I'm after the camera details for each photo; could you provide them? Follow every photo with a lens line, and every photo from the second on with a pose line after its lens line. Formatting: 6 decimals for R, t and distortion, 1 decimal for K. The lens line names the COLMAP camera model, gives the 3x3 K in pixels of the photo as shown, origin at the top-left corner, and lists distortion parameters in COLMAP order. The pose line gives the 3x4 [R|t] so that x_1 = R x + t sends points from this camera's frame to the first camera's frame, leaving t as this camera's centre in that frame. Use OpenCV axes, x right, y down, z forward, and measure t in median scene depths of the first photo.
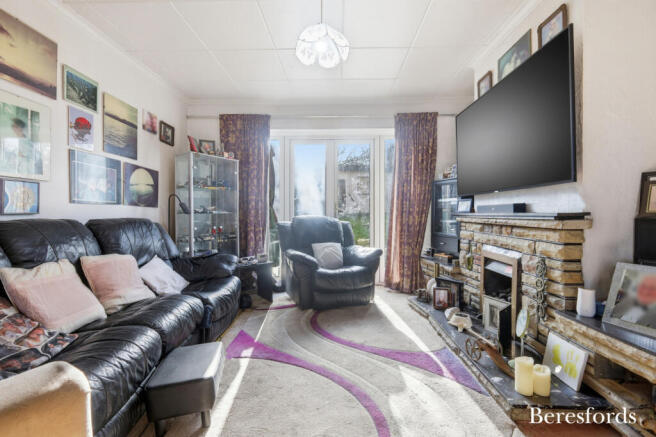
lens RADIAL K [[288.1, 0, 330.3], [0, 288.1, 214.3], [0, 0, 1]] dist [0.004233, 0.000144]
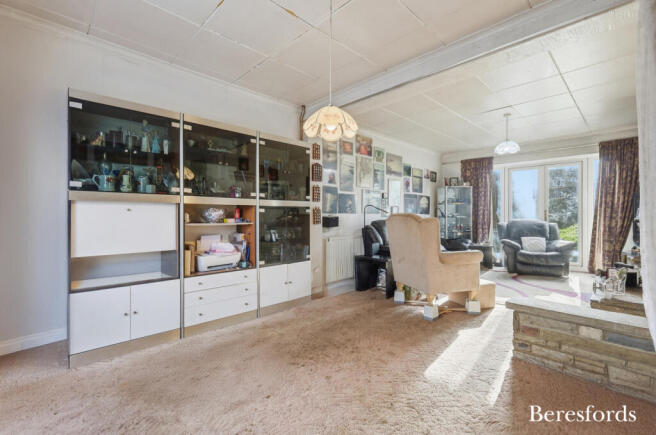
lens RADIAL K [[288.1, 0, 330.3], [0, 288.1, 213.3], [0, 0, 1]] dist [0.004233, 0.000144]
pose [[0.709432, -0.003298, -0.704766, 0.300469], [-0.003212, 0.999964, -0.007912, -0.011876], [0.704767, 0.007876, 0.709395, -0.835745]]
